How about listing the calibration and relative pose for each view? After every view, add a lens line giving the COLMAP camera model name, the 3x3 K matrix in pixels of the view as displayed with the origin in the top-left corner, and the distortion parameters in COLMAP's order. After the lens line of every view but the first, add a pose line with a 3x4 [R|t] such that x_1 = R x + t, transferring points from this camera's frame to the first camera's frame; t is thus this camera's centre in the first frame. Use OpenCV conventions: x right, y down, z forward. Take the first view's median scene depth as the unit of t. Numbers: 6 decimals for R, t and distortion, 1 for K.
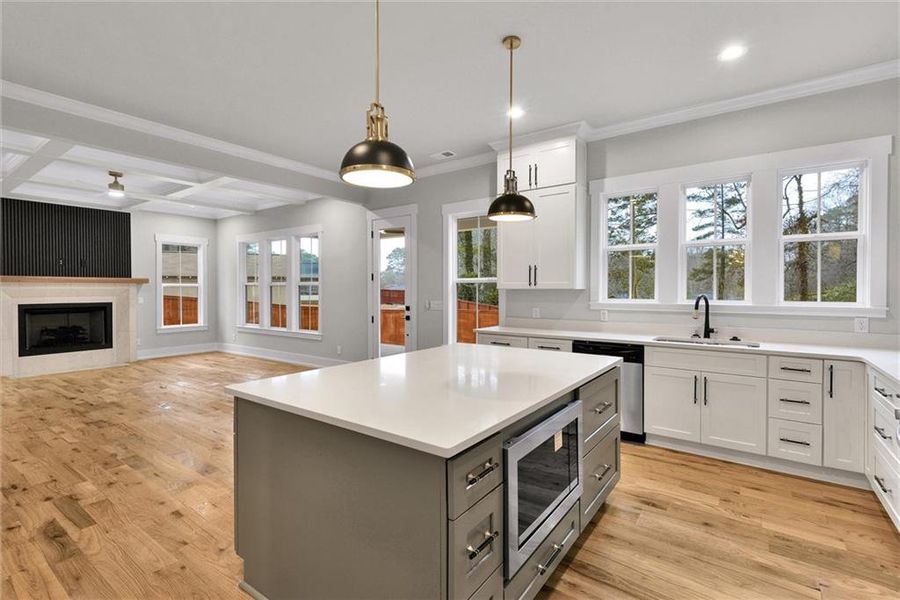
lens RADIAL K [[413.4, 0, 454.5], [0, 413.4, 293.8], [0, 0, 1]] dist [0.006345, -0.000449]
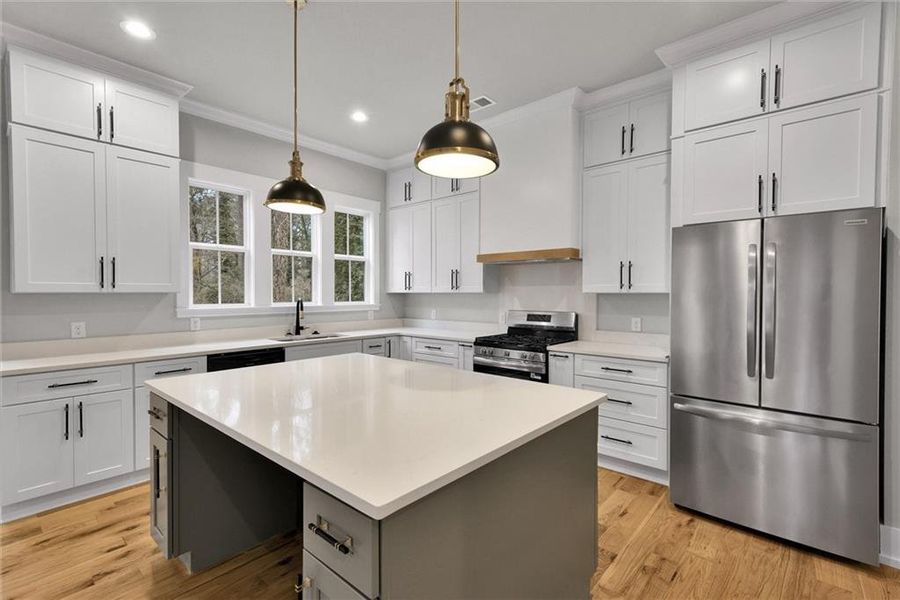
lens RADIAL K [[413.4, 0, 457.1], [0, 413.4, 299.7], [0, 0, 1]] dist [0.006345, -0.000449]
pose [[0.088036, -0.016617, 0.995979, -0.498541], [0.013584, 0.999788, 0.015480, -0.003662], [-0.996025, 0.012167, 0.088244, 0.448899]]
